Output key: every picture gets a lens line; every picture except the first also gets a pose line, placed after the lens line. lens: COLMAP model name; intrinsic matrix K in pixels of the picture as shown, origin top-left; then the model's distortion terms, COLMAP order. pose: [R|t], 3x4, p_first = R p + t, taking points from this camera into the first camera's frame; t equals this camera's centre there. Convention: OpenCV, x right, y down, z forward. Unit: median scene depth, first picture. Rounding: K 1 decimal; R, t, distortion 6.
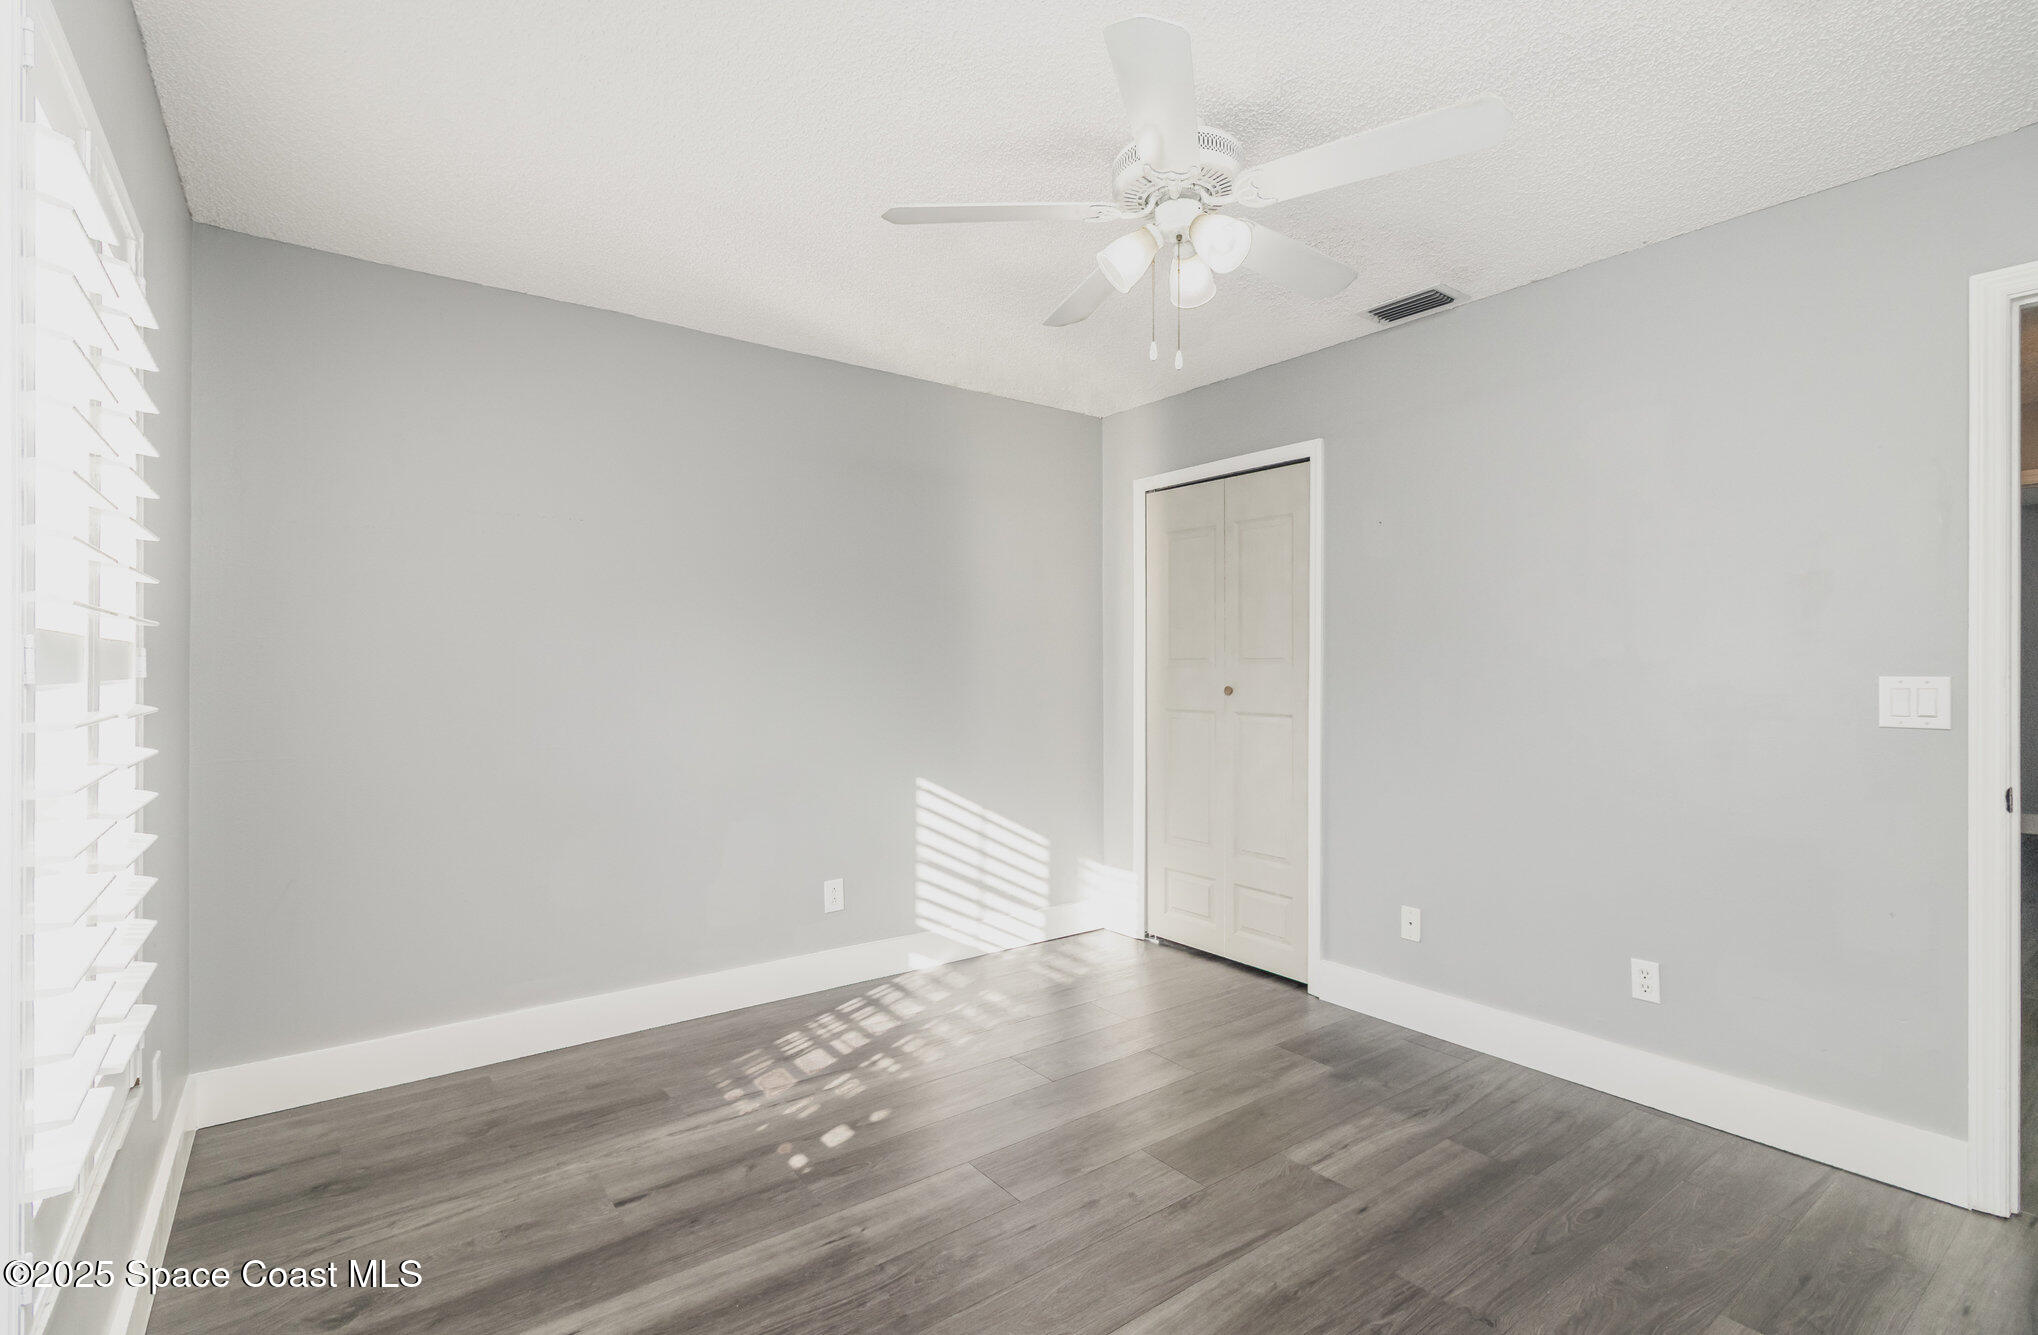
lens RADIAL K [[941.3, 0, 1016.0], [0, 941.3, 674.5], [0, 0, 1]] dist [-0.000234, -0.000452]
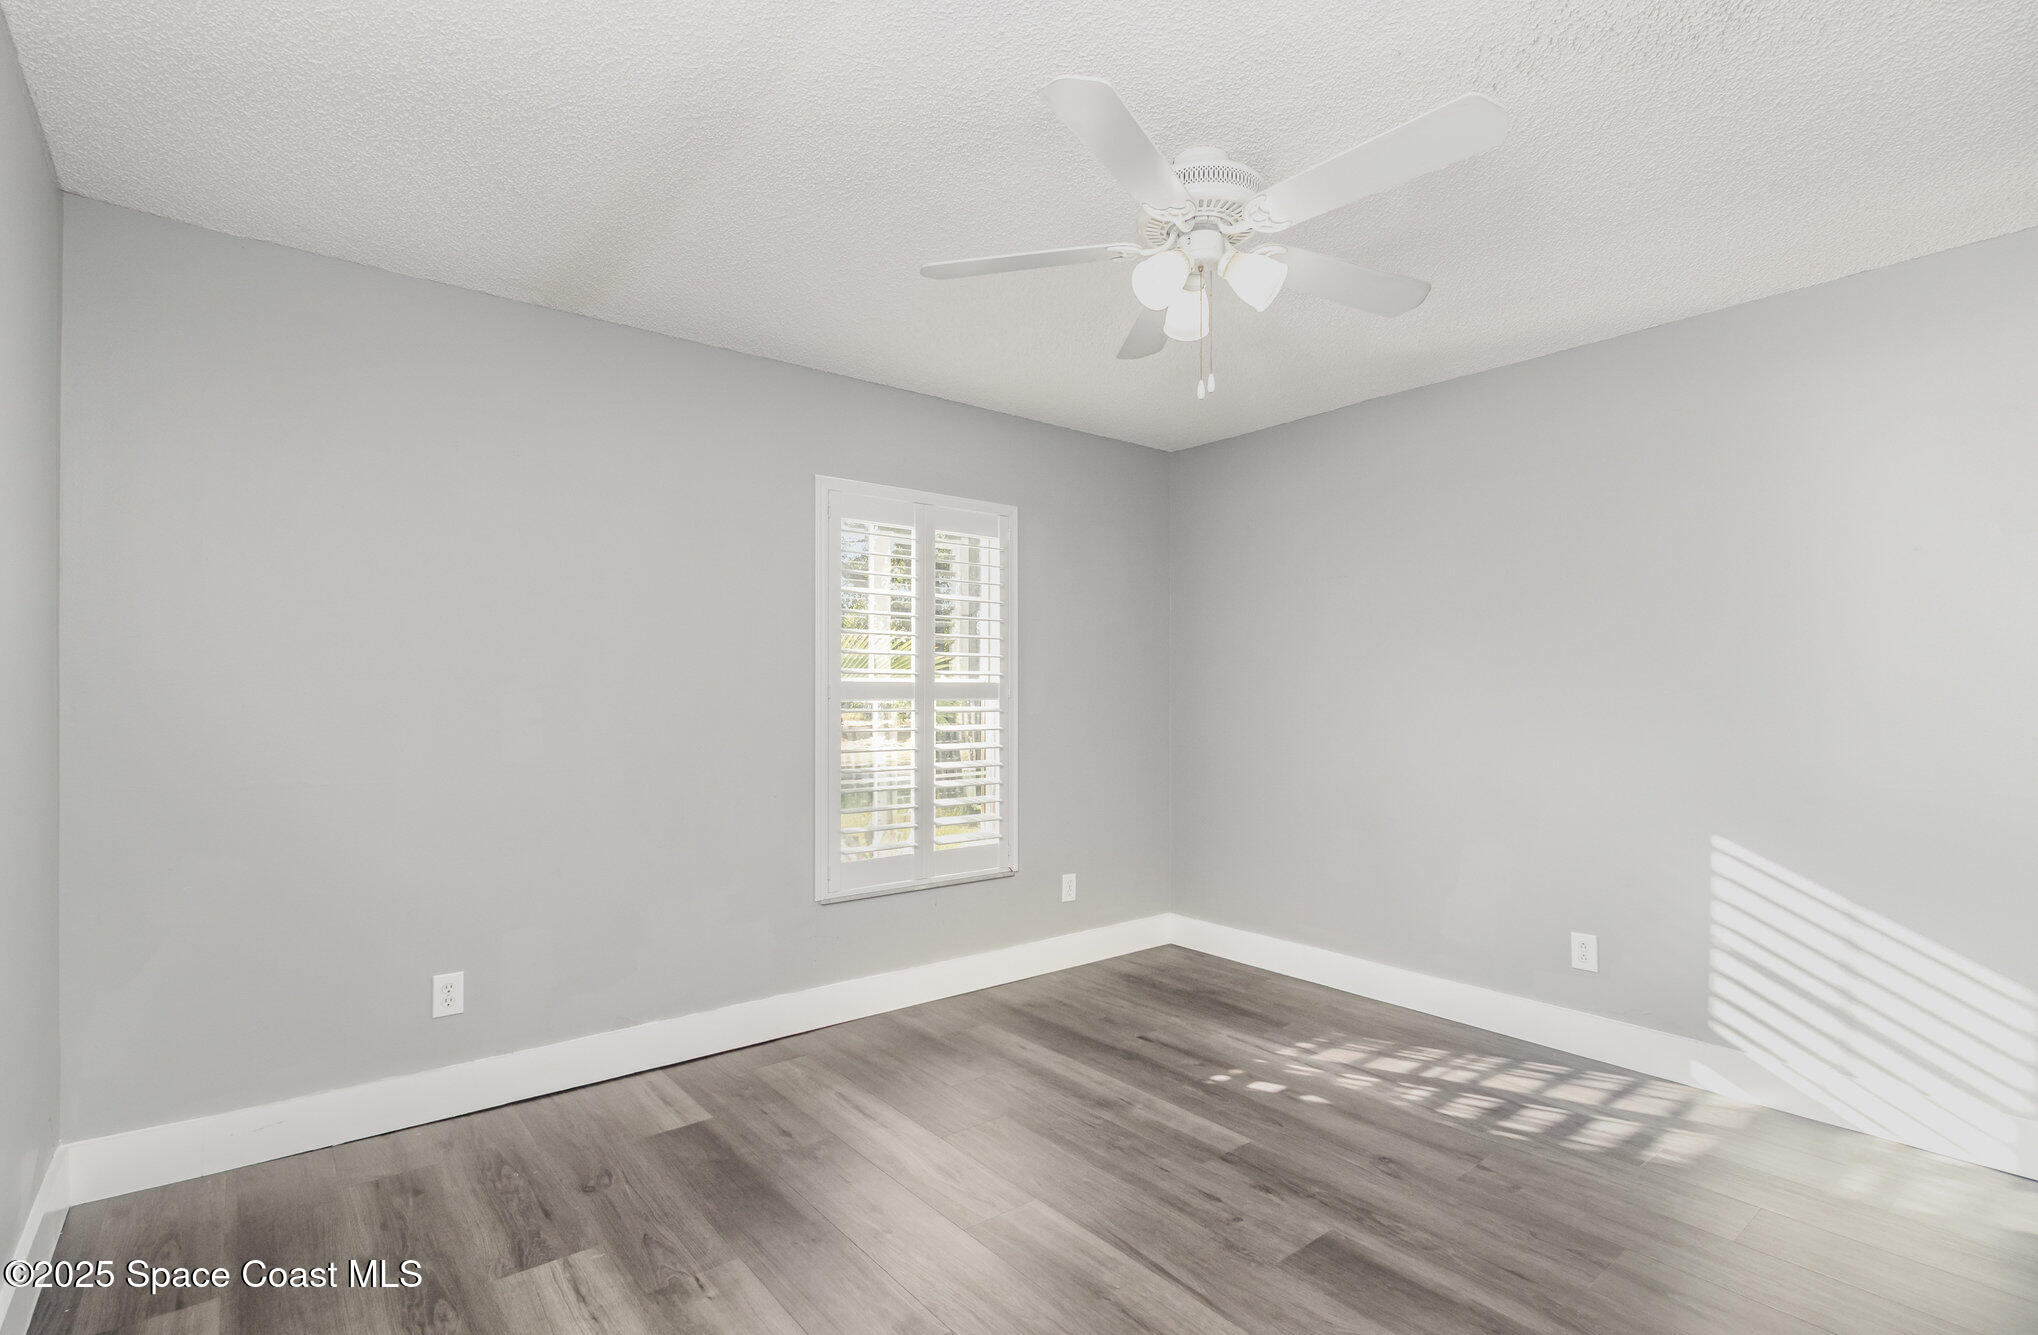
lens RADIAL K [[941.3, 0, 1013.9], [0, 941.3, 662.6], [0, 0, 1]] dist [-0.000234, -0.000452]
pose [[0.027428, -0.039616, -0.998838, 0.824021], [-0.005487, 0.999193, -0.039781, 0.005391], [0.999609, 0.006572, 0.027188, 0.533586]]
